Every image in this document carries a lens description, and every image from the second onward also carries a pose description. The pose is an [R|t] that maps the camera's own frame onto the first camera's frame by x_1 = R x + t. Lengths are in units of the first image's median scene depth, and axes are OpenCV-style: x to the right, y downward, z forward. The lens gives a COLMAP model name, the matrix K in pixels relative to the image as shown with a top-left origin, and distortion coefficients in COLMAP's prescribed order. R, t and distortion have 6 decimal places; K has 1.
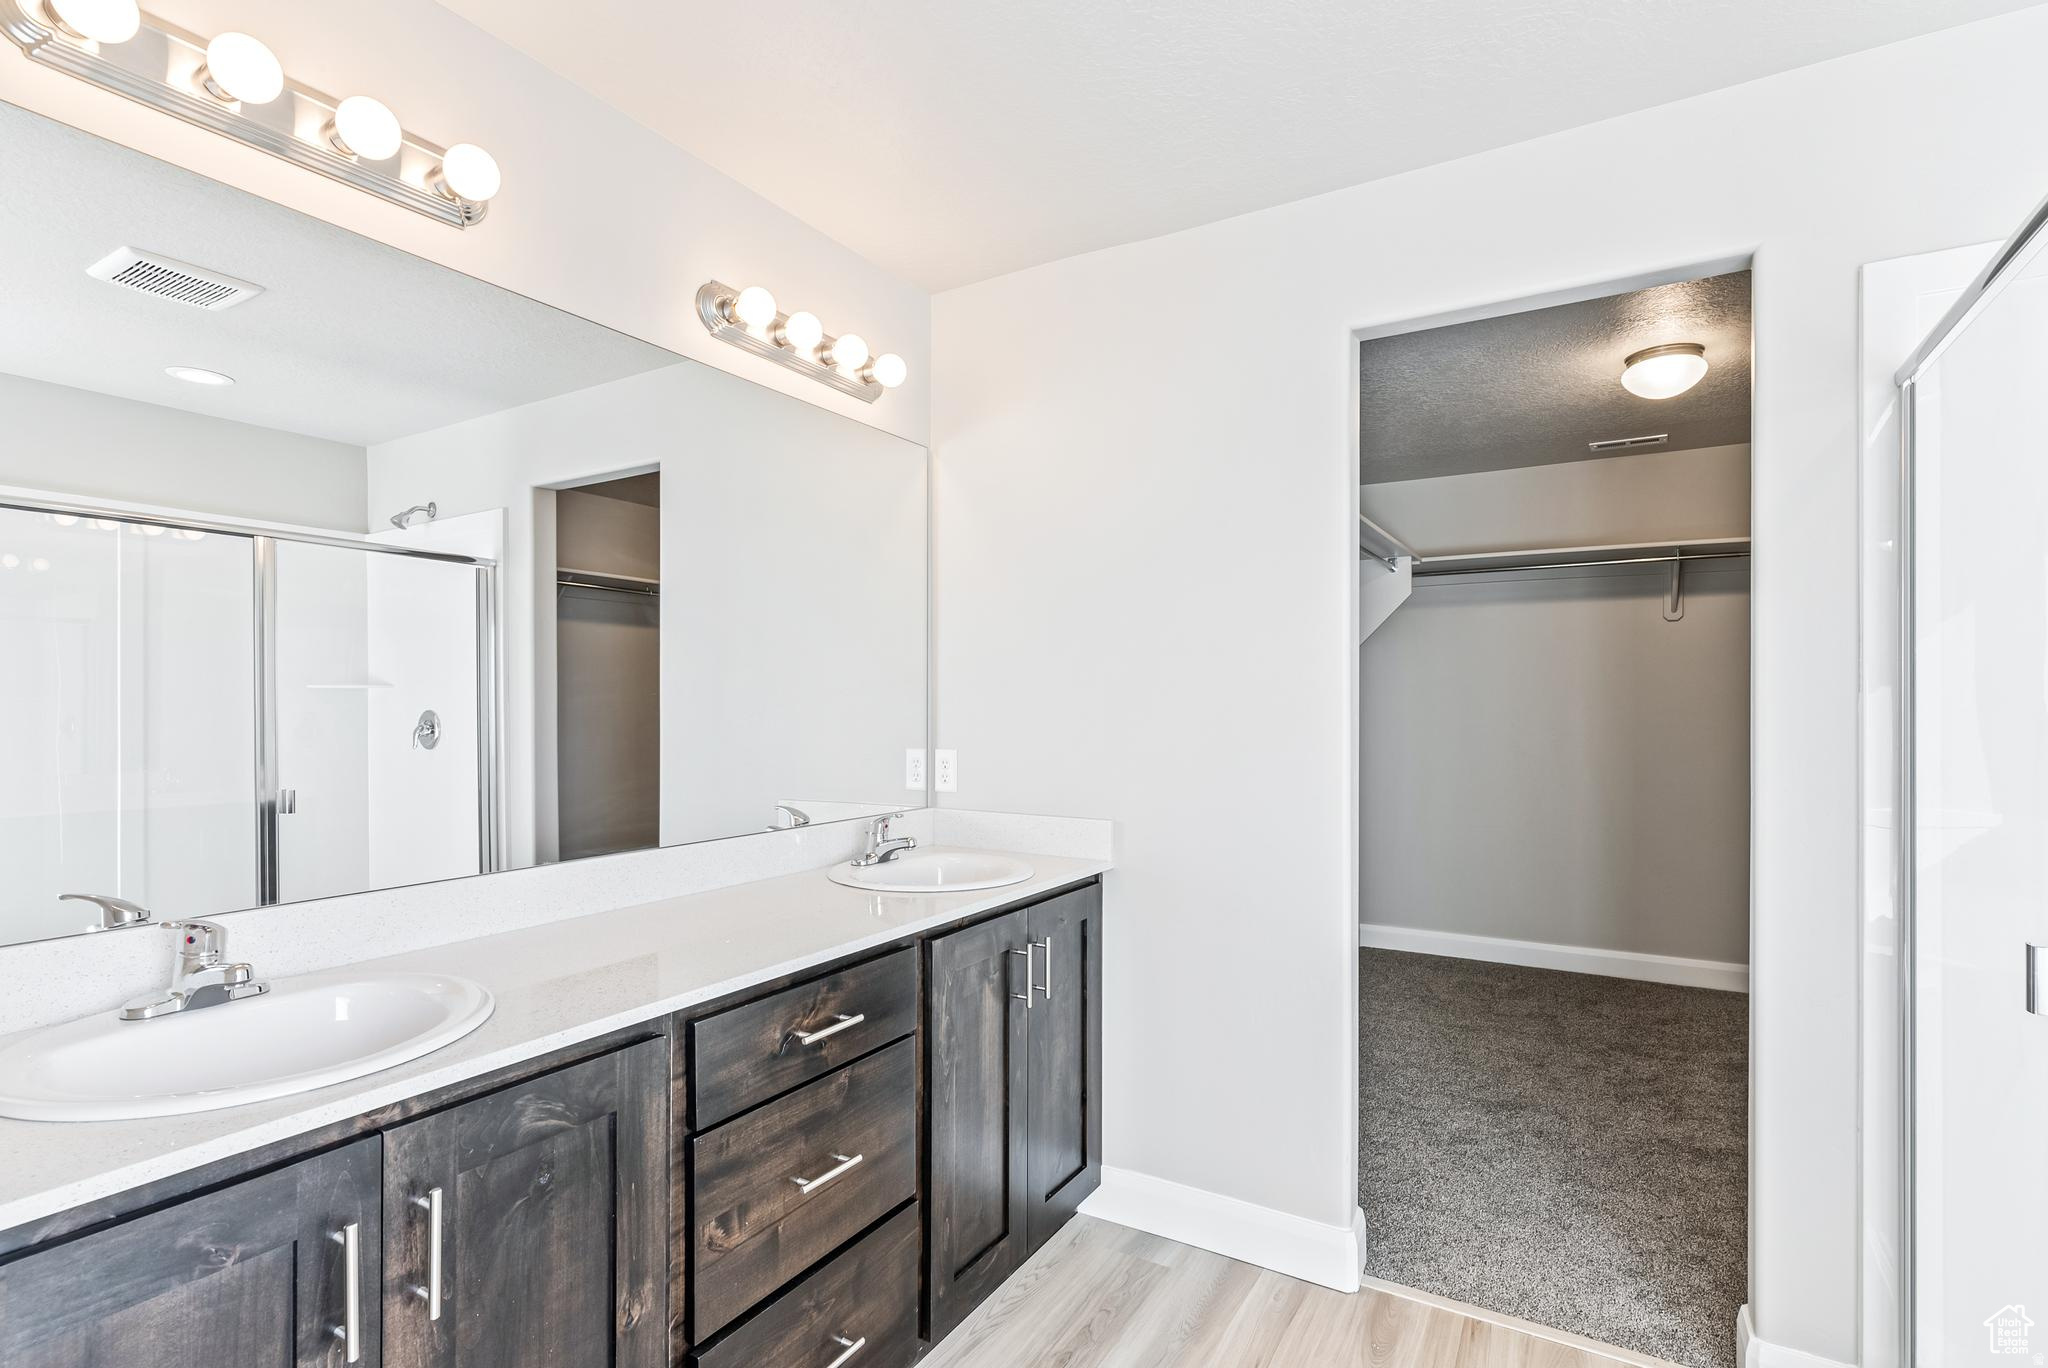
lens RADIAL K [[986.0, 0, 1026.2], [0, 986.0, 706.0], [0, 0, 1]] dist [0.001469, 0.000221]
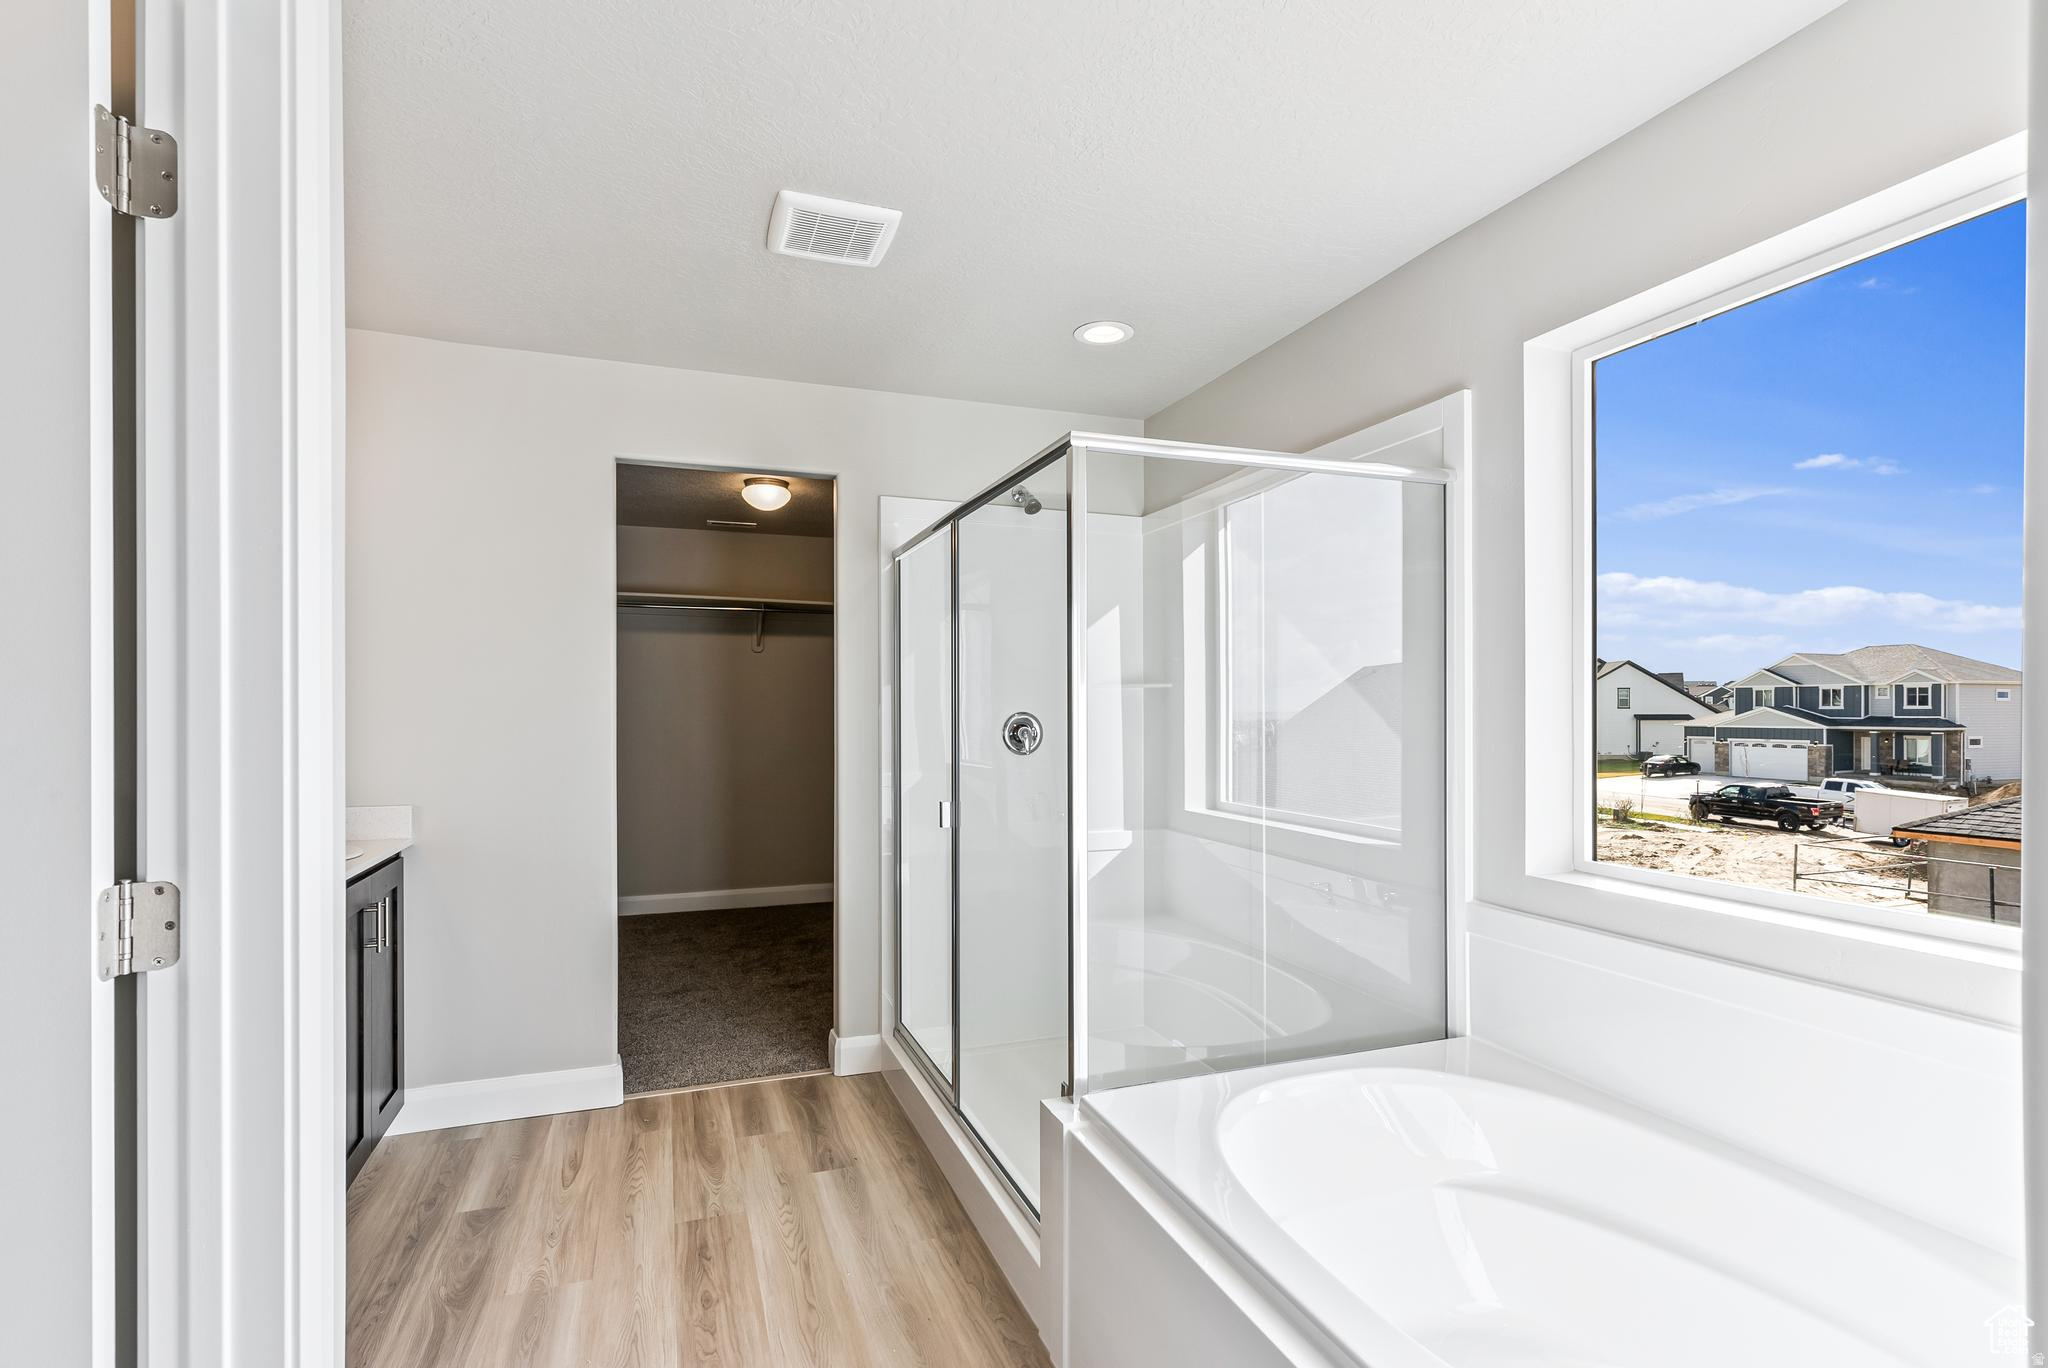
lens RADIAL K [[986.0, 0, 1026.2], [0, 986.0, 706.0], [0, 0, 1]] dist [0.001469, 0.000221]
pose [[0.627377, 0.004057, 0.778705, -0.335518], [0.001851, 0.999976, -0.006701, 0.002038], [-0.778714, 0.005646, 0.627354, -0.312423]]
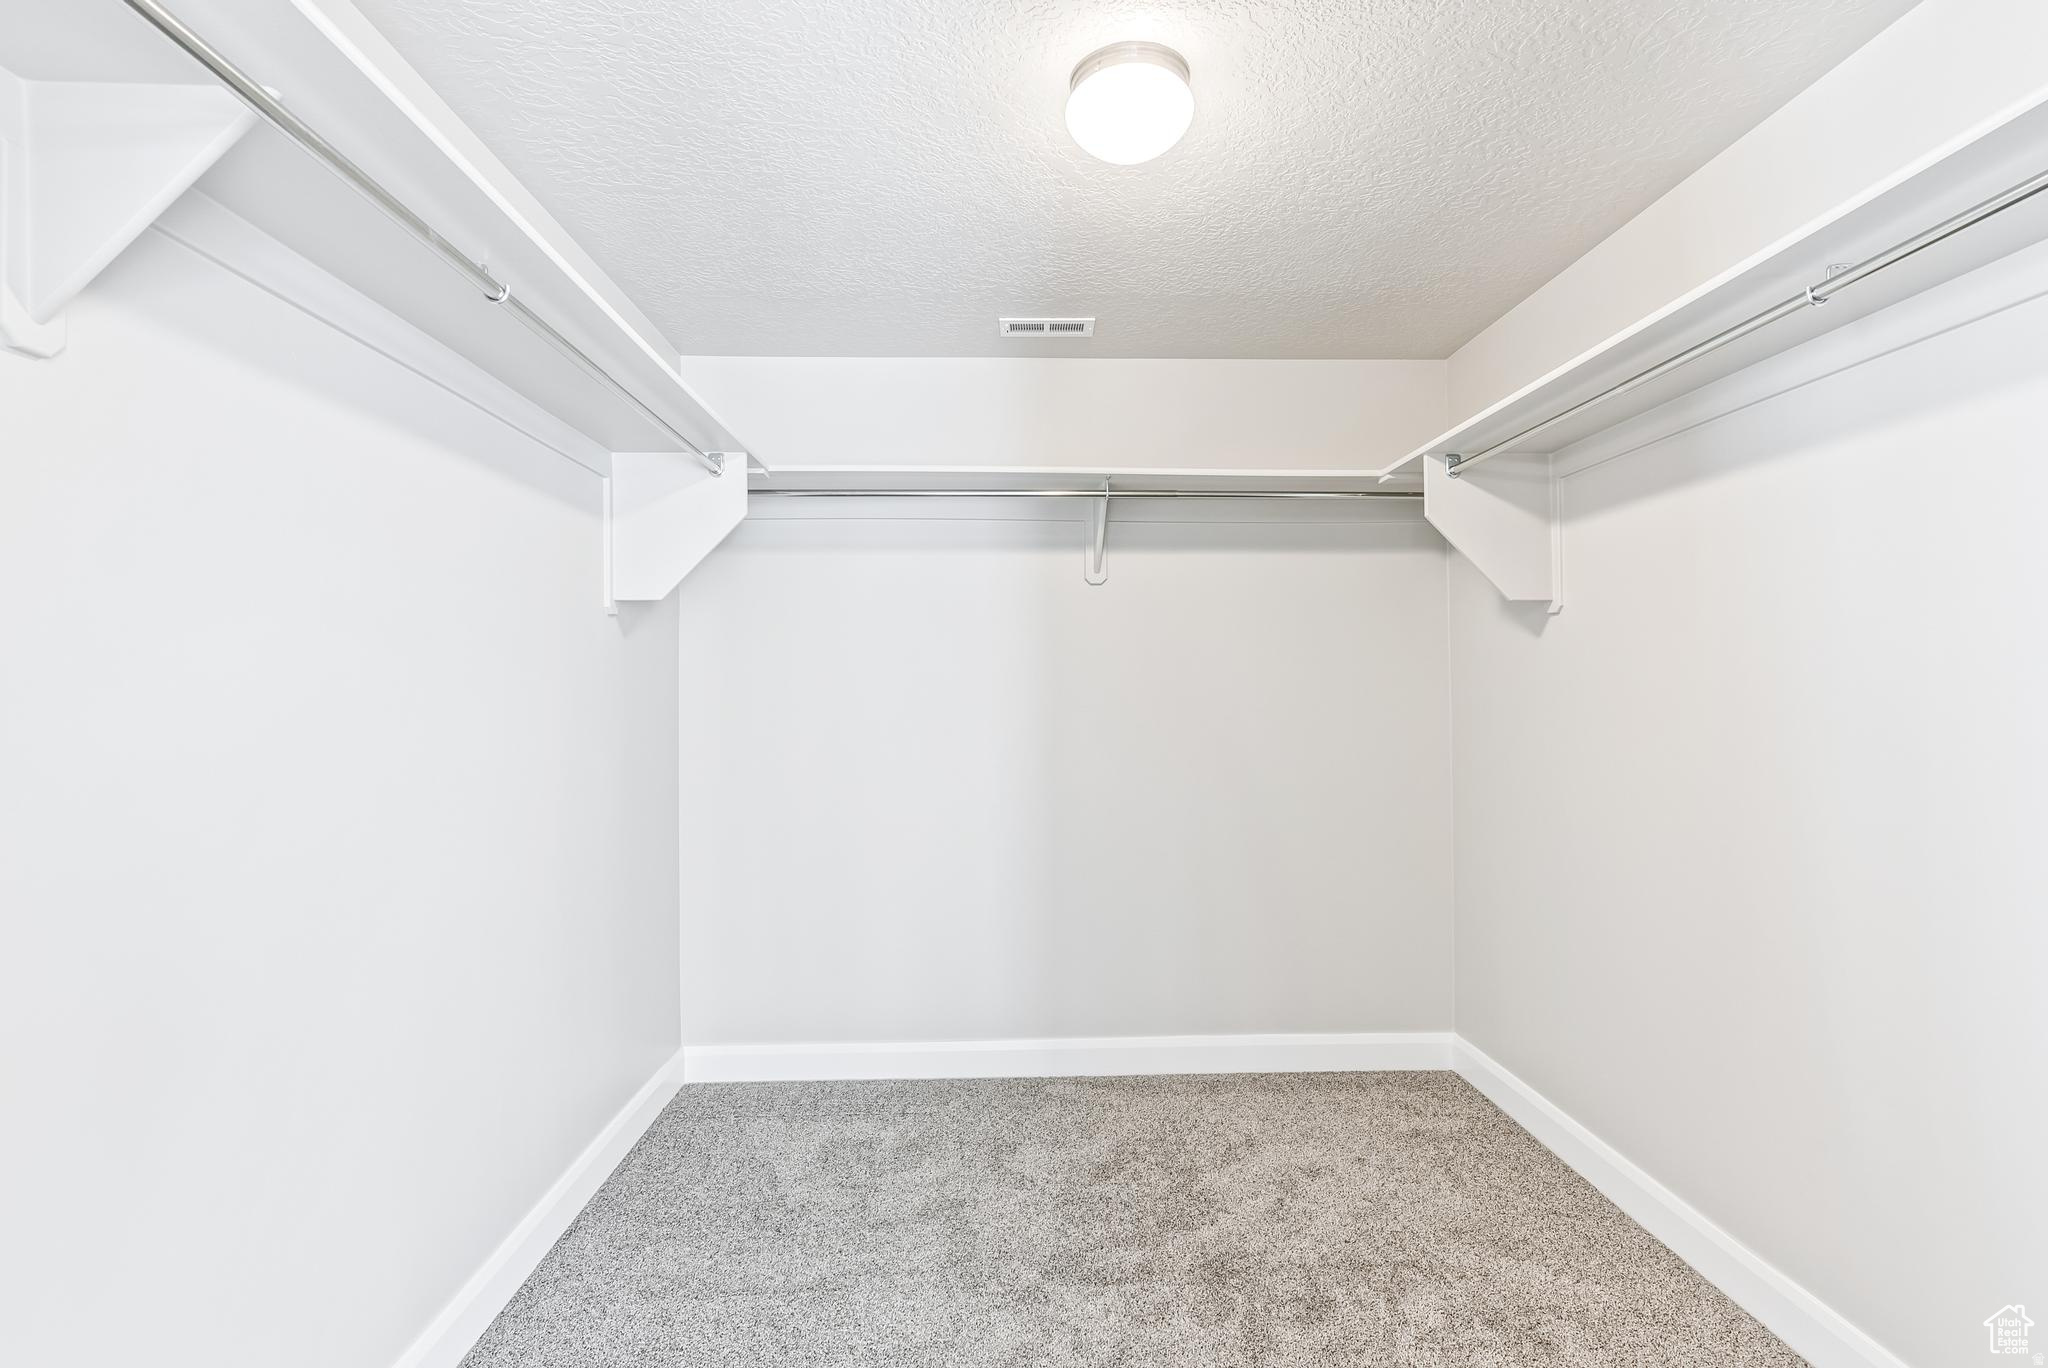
lens RADIAL K [[986.0, 0, 1026.2], [0, 986.0, 706.0], [0, 0, 1]] dist [0.001469, 0.000221]
pose [[0.842613, -0.005183, 0.538495, 0.333840], [0.004849, 0.999986, 0.002037, 0.004145], [-0.538498, 0.000895, 0.842626, 0.638037]]
